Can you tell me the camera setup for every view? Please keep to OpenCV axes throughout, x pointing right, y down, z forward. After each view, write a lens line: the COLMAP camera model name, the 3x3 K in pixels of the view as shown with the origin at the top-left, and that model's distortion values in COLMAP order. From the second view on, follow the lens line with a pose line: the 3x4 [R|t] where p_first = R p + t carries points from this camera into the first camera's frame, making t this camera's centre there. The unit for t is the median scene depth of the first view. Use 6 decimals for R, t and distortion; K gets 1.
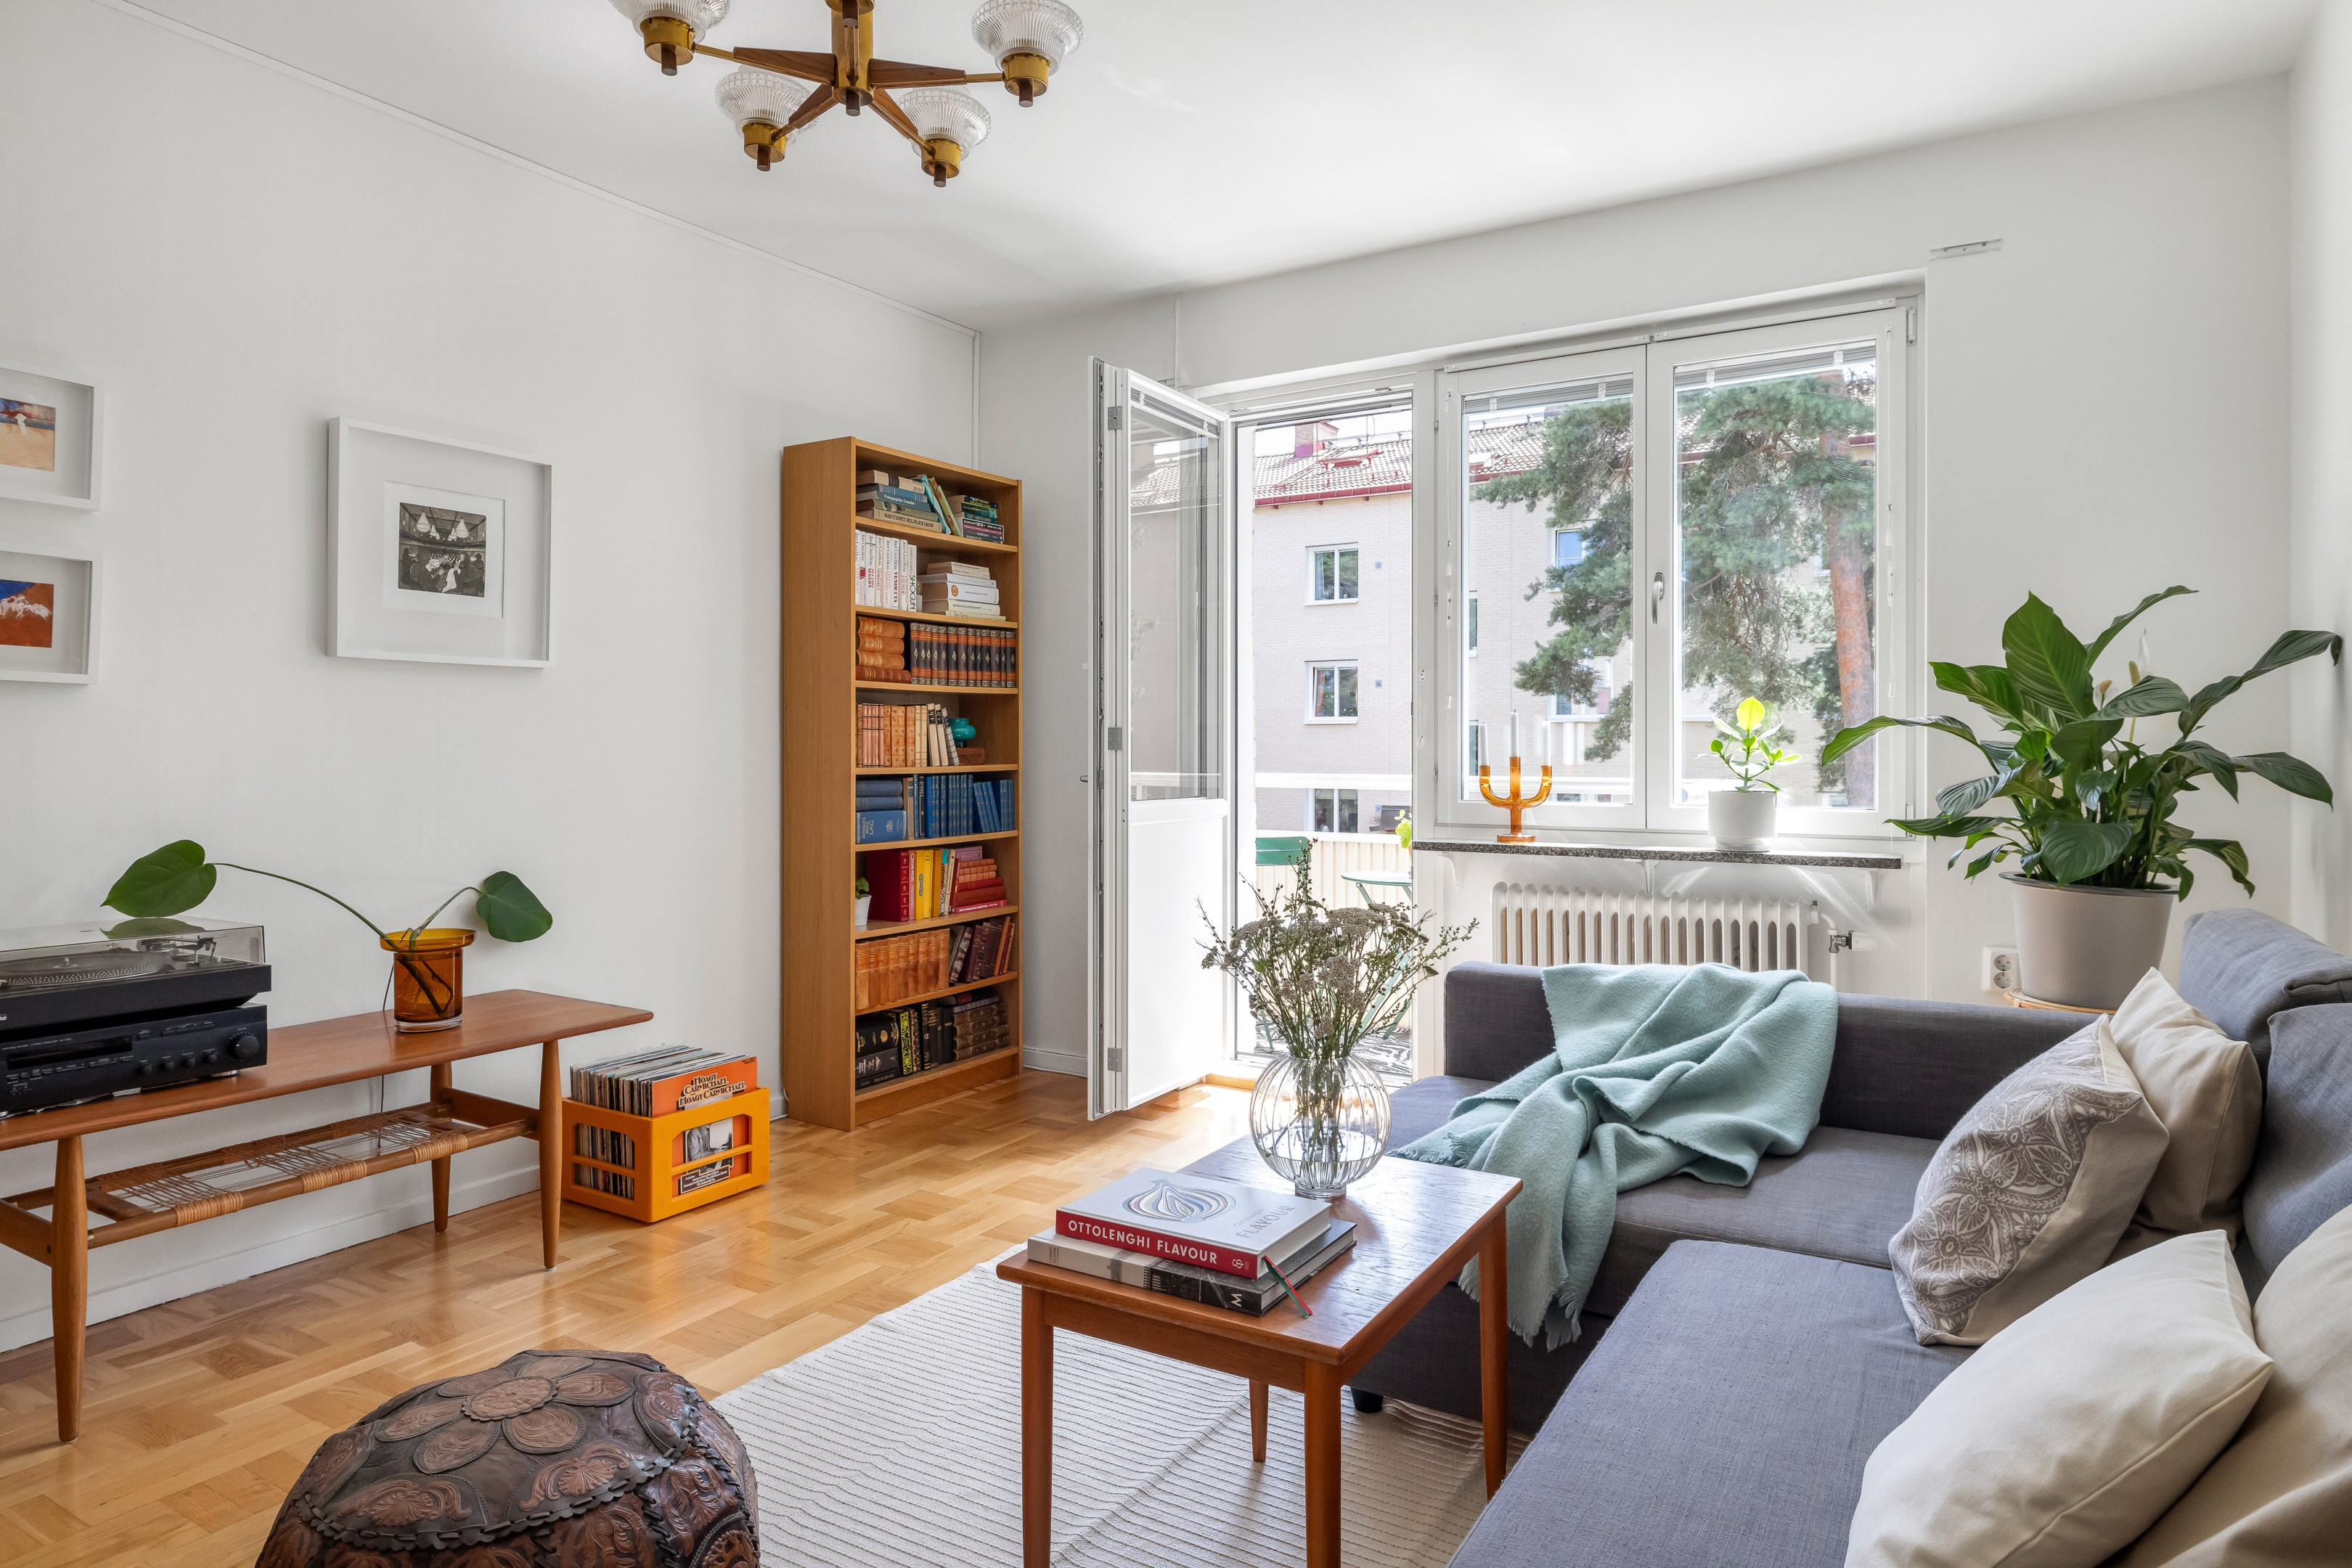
lens RADIAL K [[1363.1, 0, 1175.0], [0, 1363.1, 770.8], [0, 0, 1]] dist [-0.001030, -0.001107]
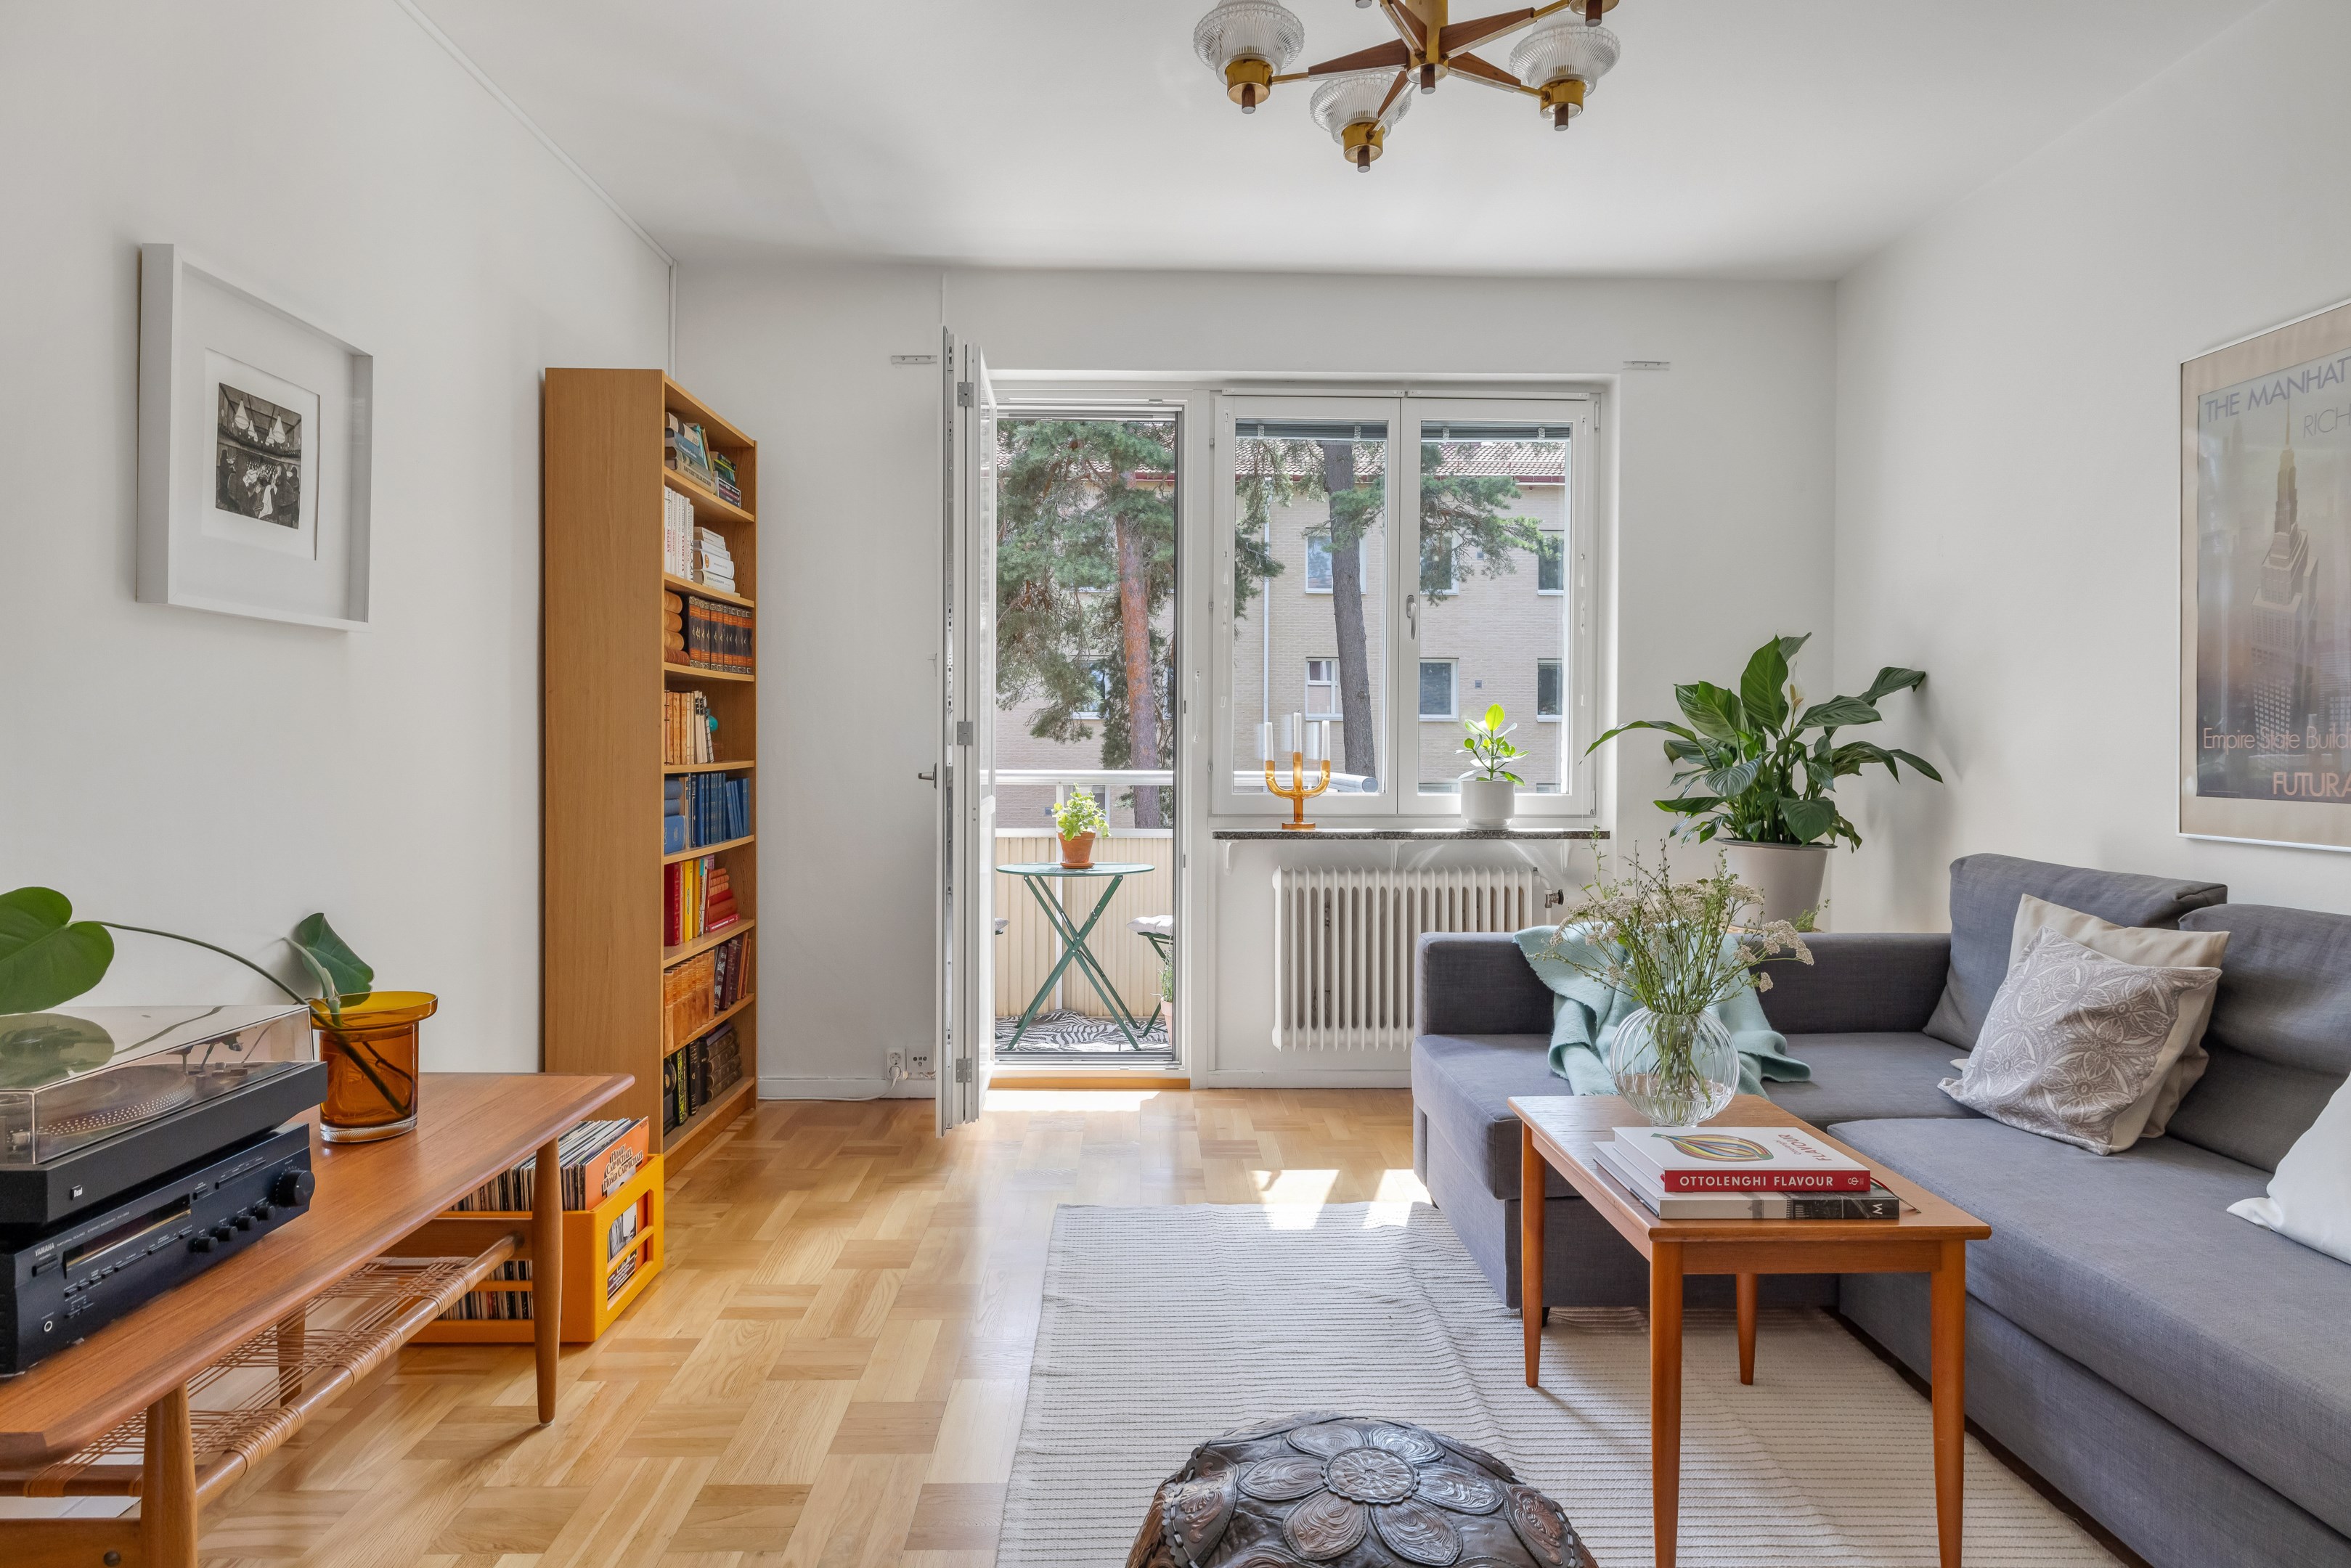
lens RADIAL K [[1337.1, 0, 1175.5], [0, 1337.1, 784.0], [0, 0, 1]] dist [0.001637, 0.000636]
pose [[0.838194, -0.013759, 0.545198, -0.493759], [0.005795, 0.999850, 0.016325, -0.003215], [-0.545341, -0.010524, 0.838148, 0.159273]]
